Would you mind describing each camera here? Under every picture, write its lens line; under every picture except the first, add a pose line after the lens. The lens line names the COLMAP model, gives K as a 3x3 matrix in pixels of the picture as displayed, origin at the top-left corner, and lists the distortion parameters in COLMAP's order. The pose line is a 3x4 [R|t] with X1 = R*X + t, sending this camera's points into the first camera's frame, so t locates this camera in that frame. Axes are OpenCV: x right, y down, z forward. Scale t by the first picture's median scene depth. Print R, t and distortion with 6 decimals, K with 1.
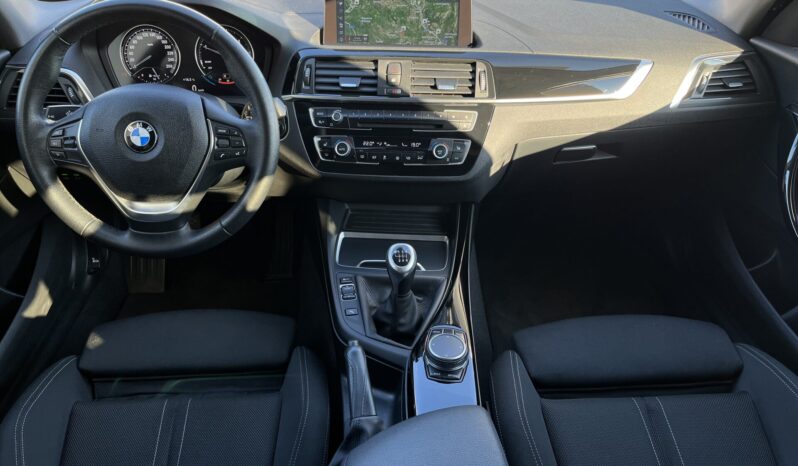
lens RADIAL K [[607.7, 0, 399.0], [0, 607.7, 233.0], [0, 0, 1]] dist [-0.003052, -0.005646]
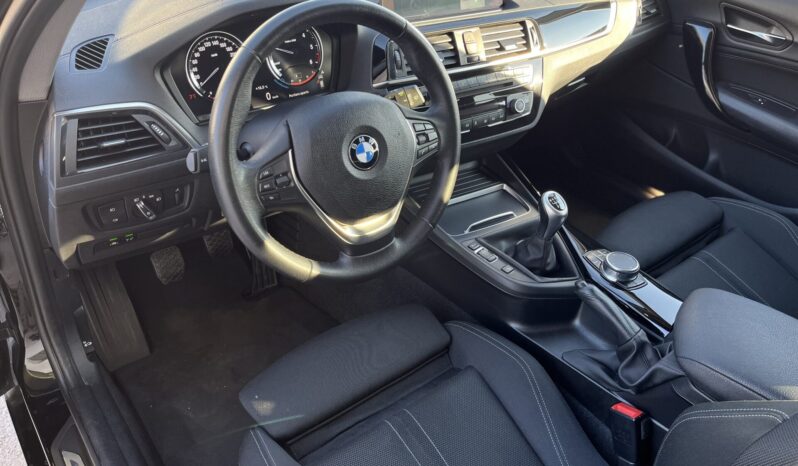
lens RADIAL K [[607.7, 0, 399.0], [0, 607.7, 233.0], [0, 0, 1]] dist [-0.003052, -0.005646]
pose [[0.823712, -0.307024, 0.476692, -0.688249], [0.273657, 0.951582, 0.140015, -0.126726], [-0.496599, 0.015118, 0.867848, 0.153456]]
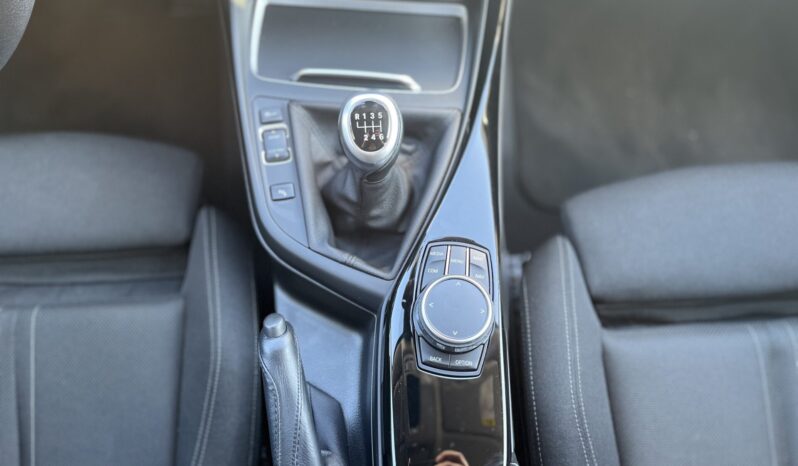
lens RADIAL K [[607.7, 0, 399.0], [0, 607.7, 233.0], [0, 0, 1]] dist [-0.003052, -0.005646]
pose [[0.999898, 0.001949, 0.014119, 0.017554], [-0.009595, 0.824608, 0.565623, -0.140276], [-0.010540, -0.565701, 0.824543, 0.505775]]
